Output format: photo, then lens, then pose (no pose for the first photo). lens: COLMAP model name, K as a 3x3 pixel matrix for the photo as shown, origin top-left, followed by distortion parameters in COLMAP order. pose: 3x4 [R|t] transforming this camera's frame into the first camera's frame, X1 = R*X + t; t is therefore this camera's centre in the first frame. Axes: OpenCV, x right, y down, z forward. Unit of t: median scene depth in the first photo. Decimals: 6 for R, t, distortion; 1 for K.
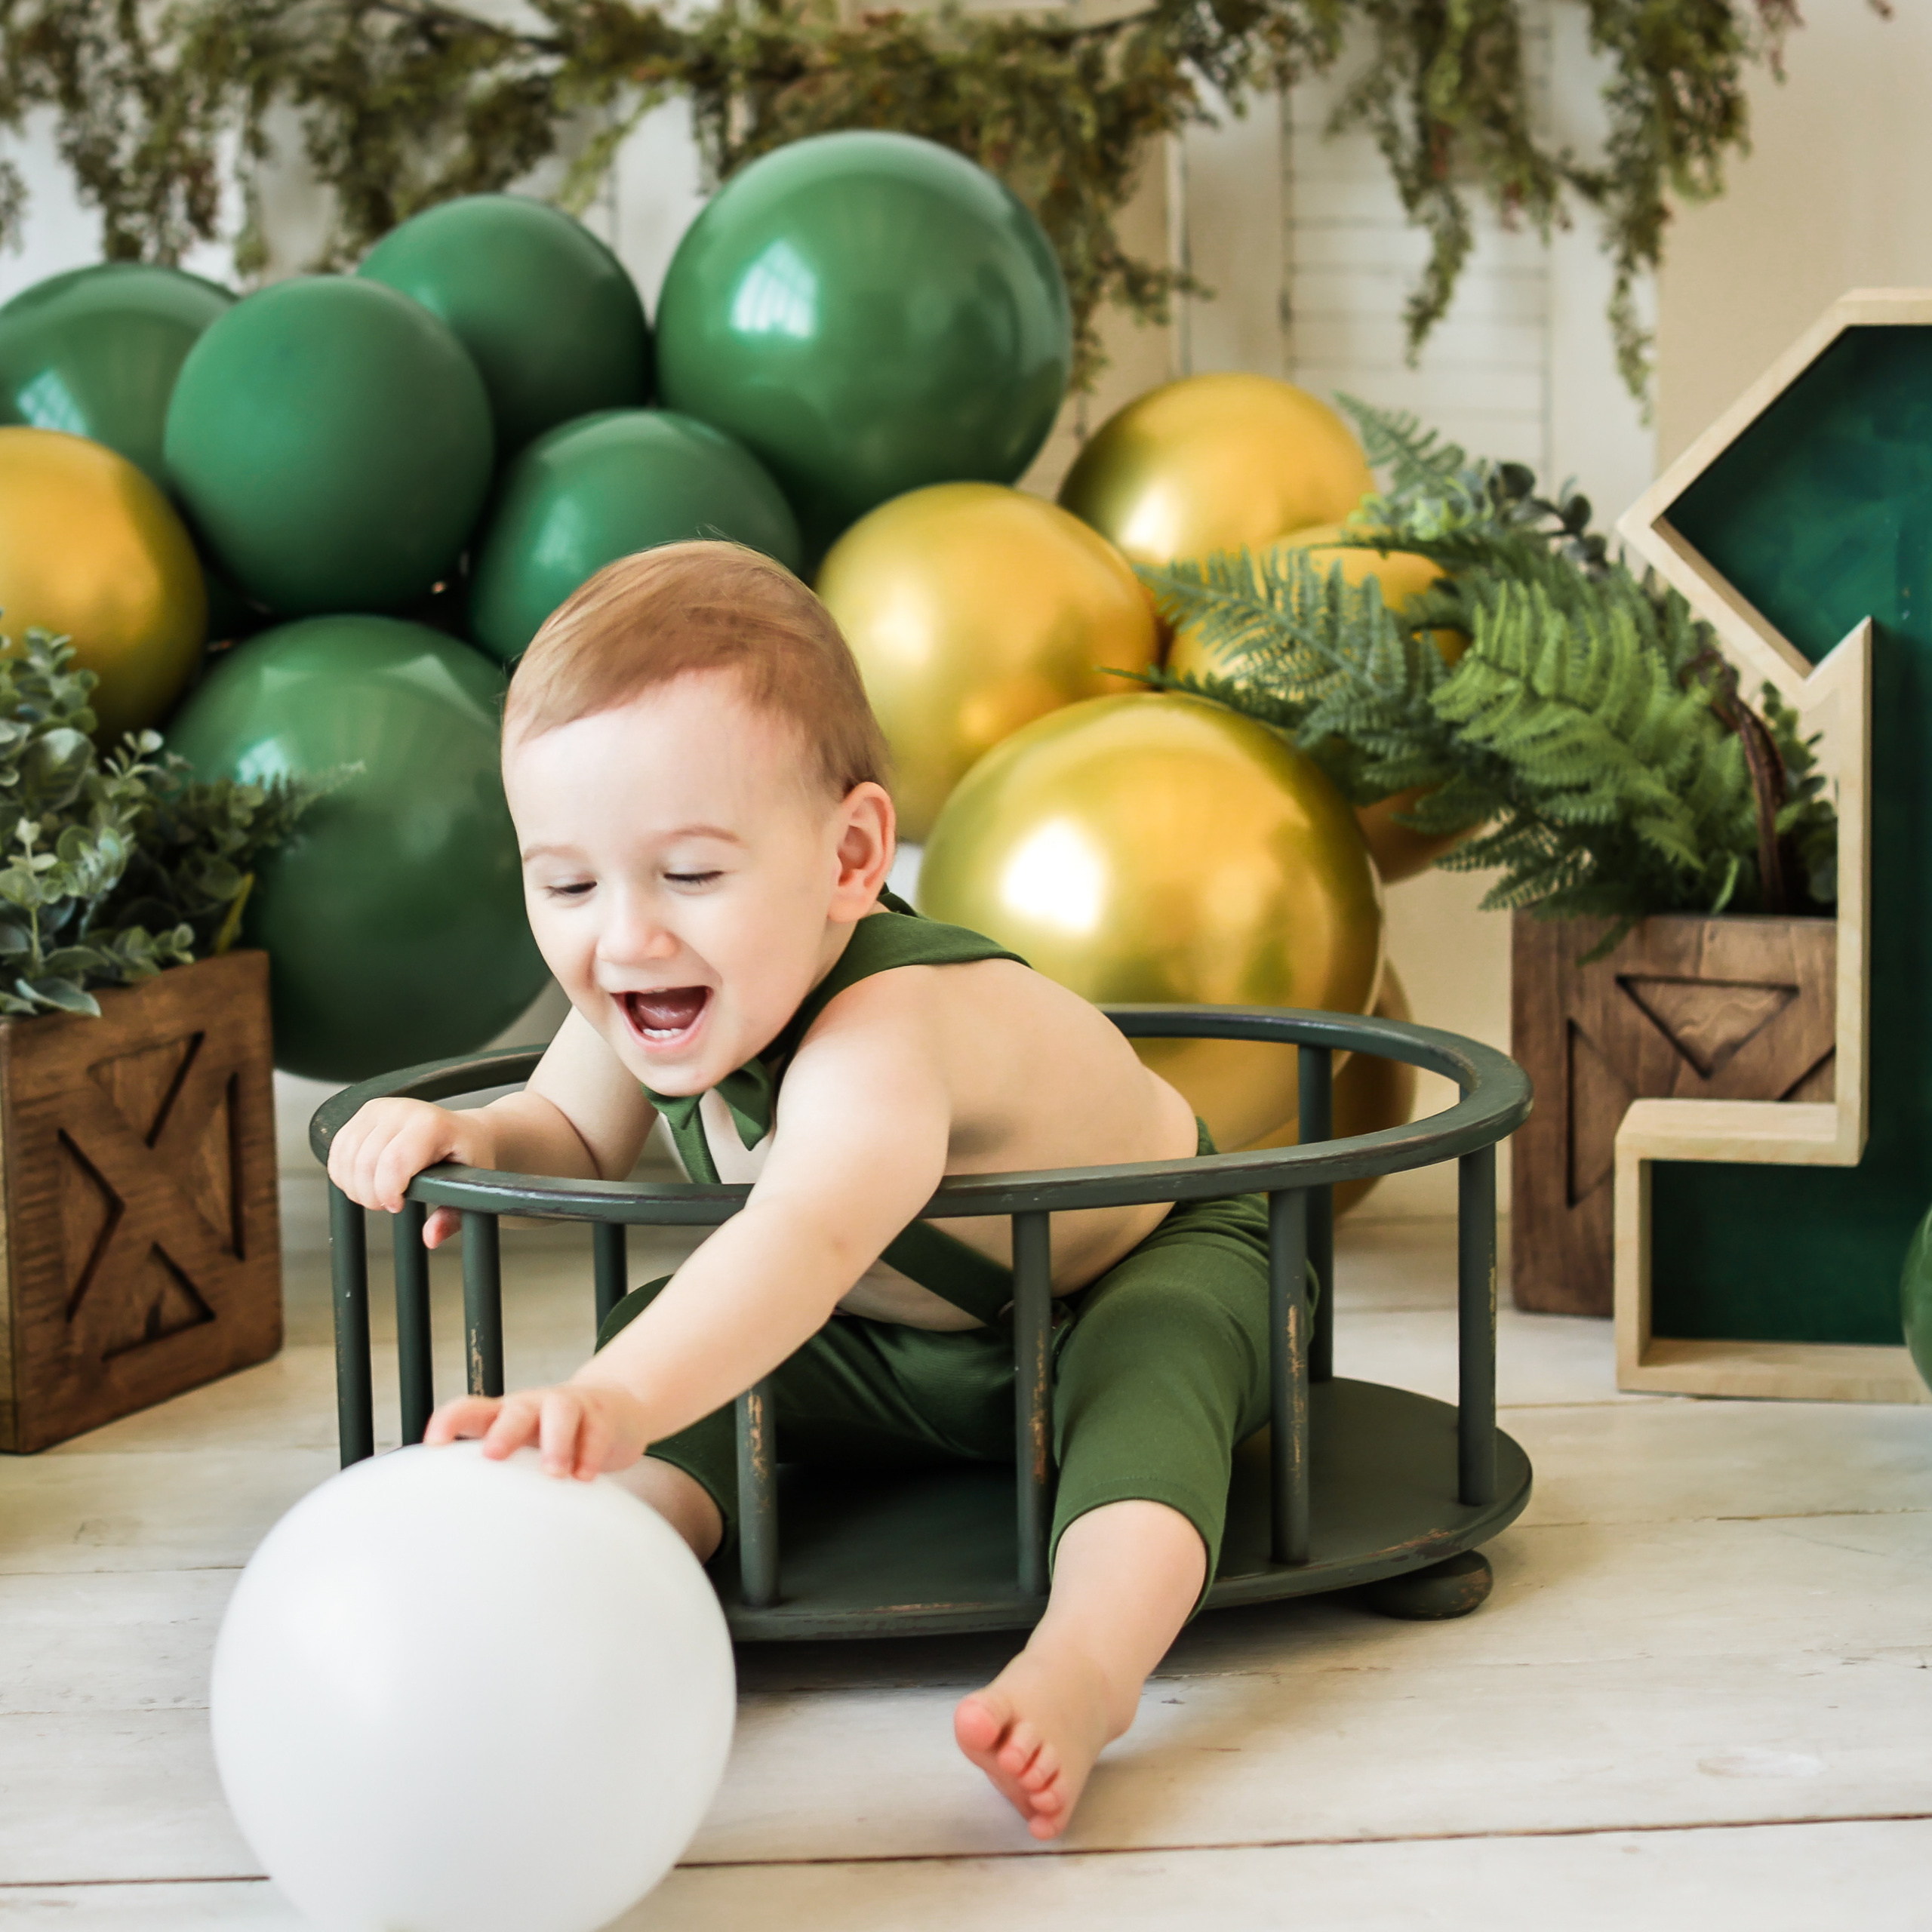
lens RADIAL K [[3629.2, 0, 966.0], [0, 3629.2, 966.0], [0, 0, 1]] dist [-0.103000, -0.049003]
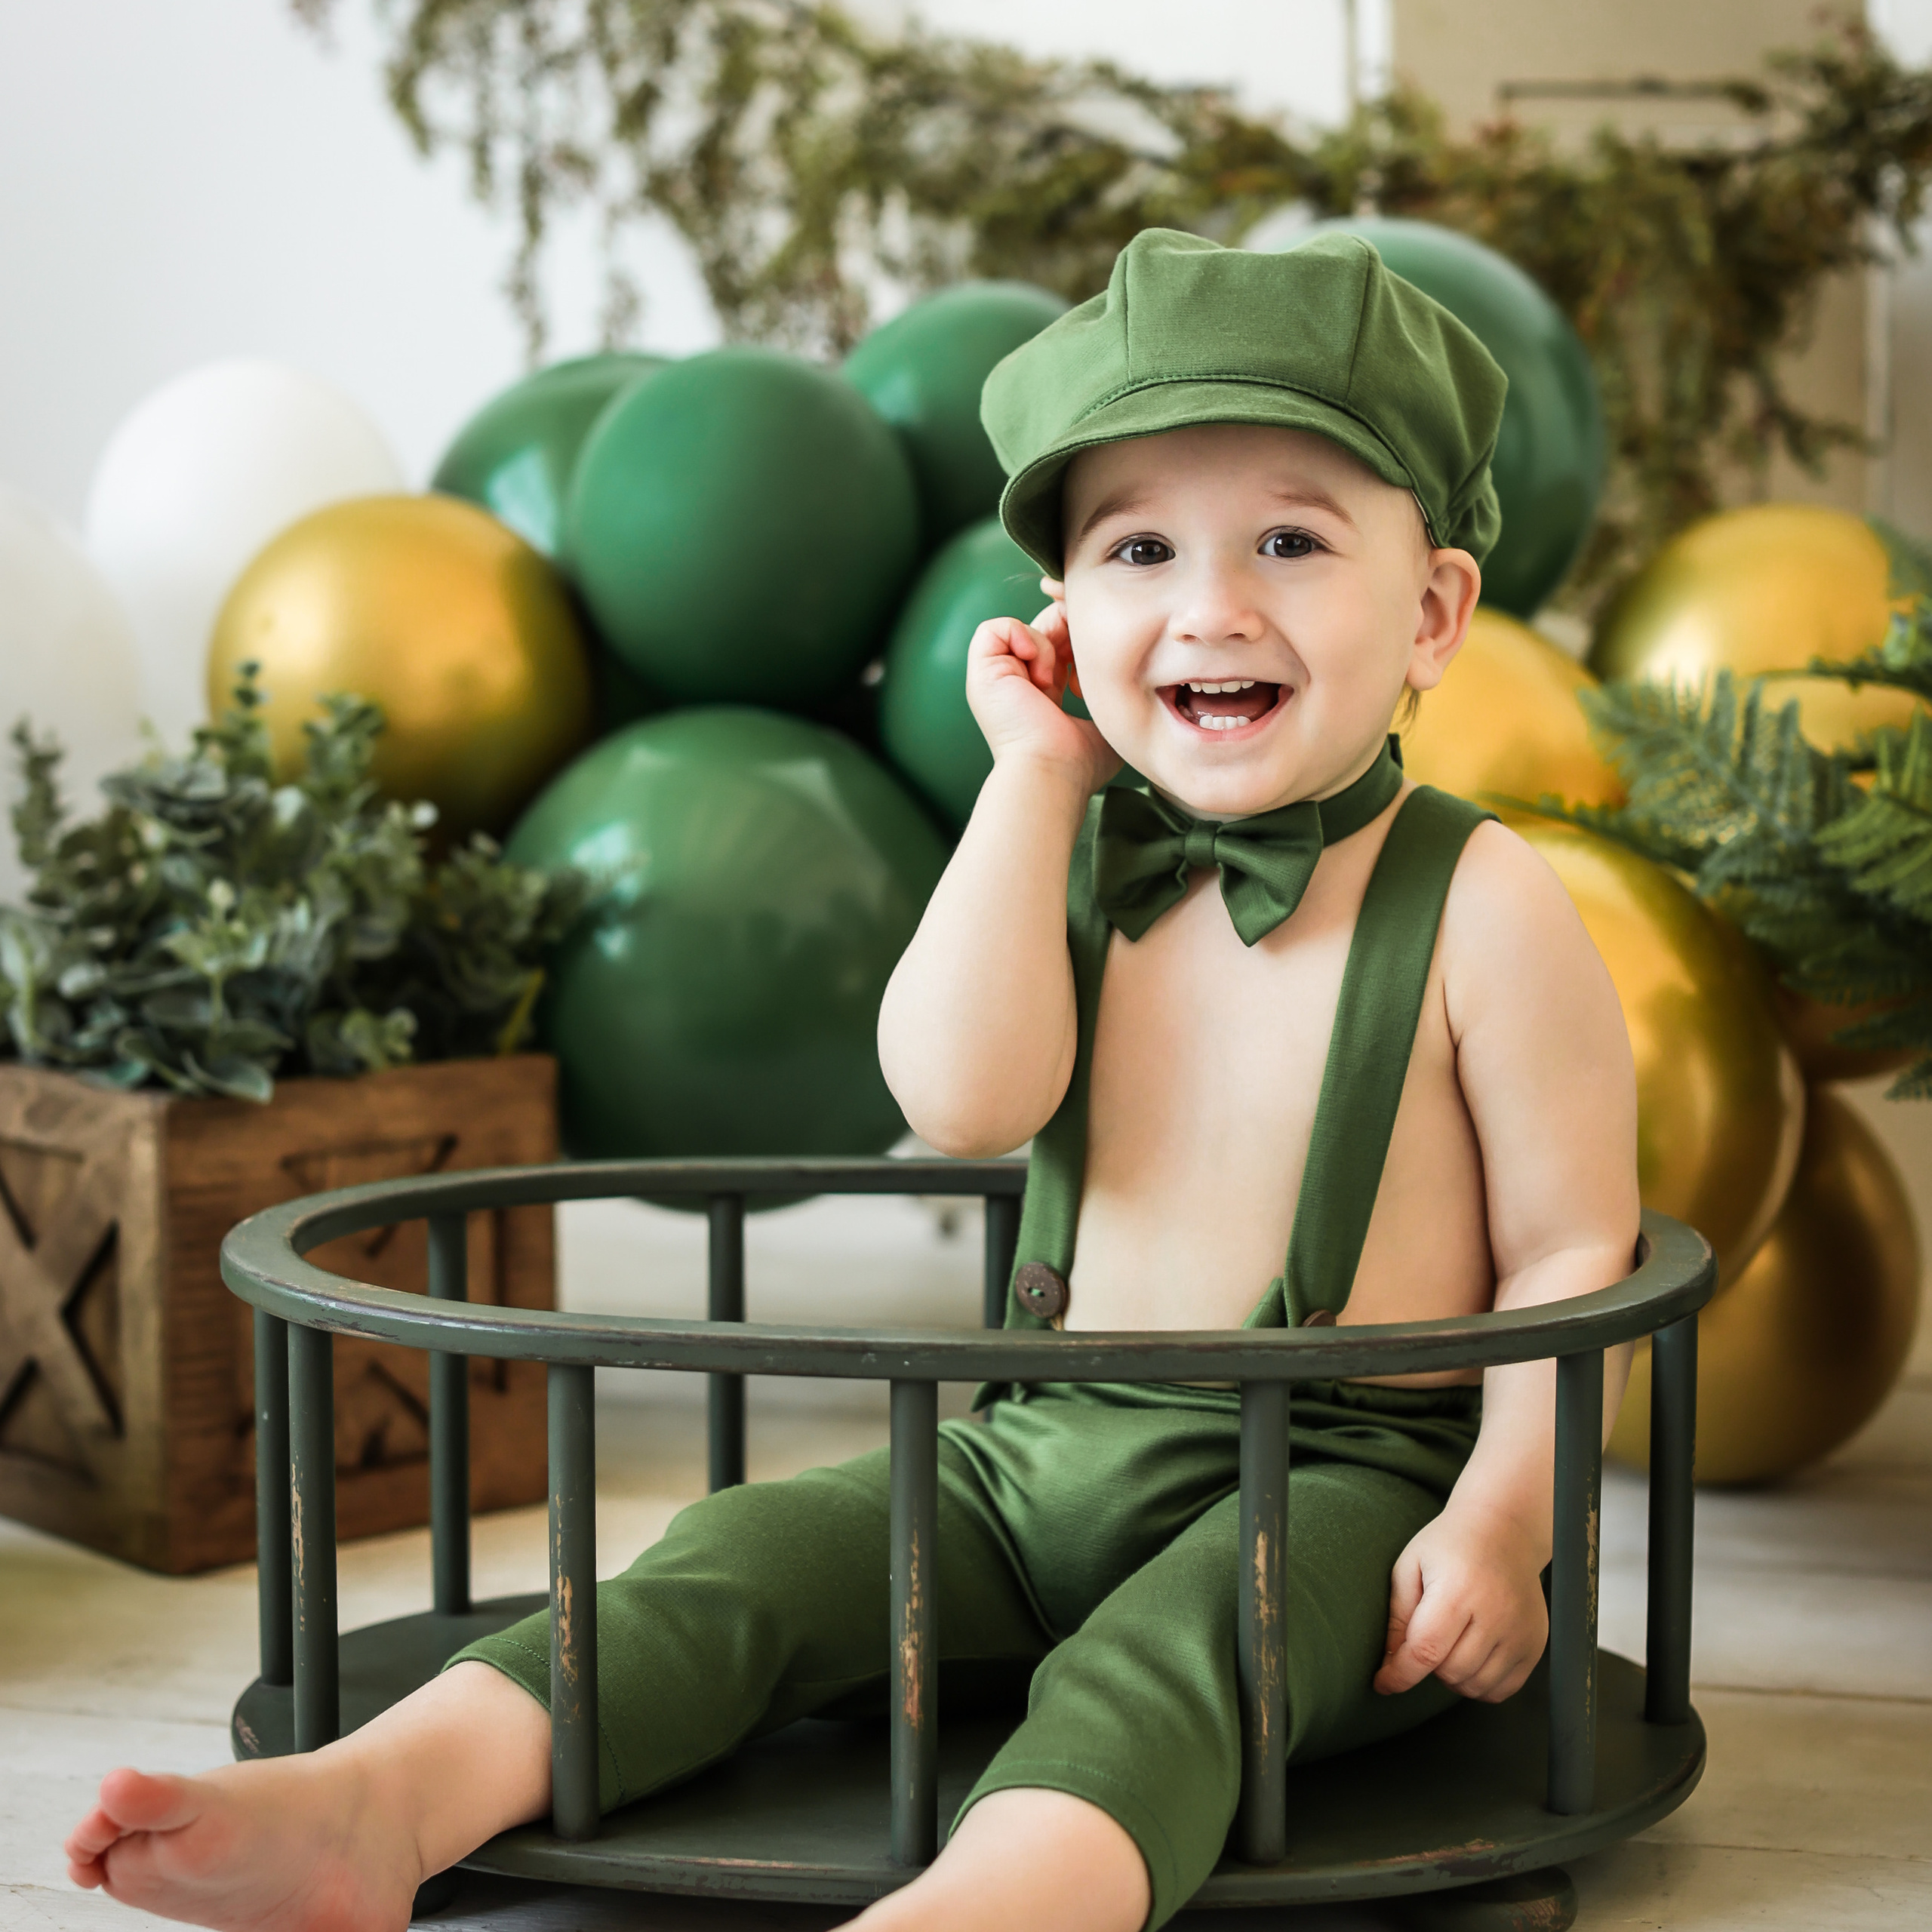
lens RADIAL K [[3629.2, 0, 966.0], [0, 3629.2, 966.0], [0, 0, 1]] dist [-0.103000, -0.049003]
pose [[0.971252, 0.061181, -0.230056, 0.119085], [-0.073725, 0.996202, -0.046324, 0.007938], [0.226348, 0.061953, 0.972074, 0.132921]]
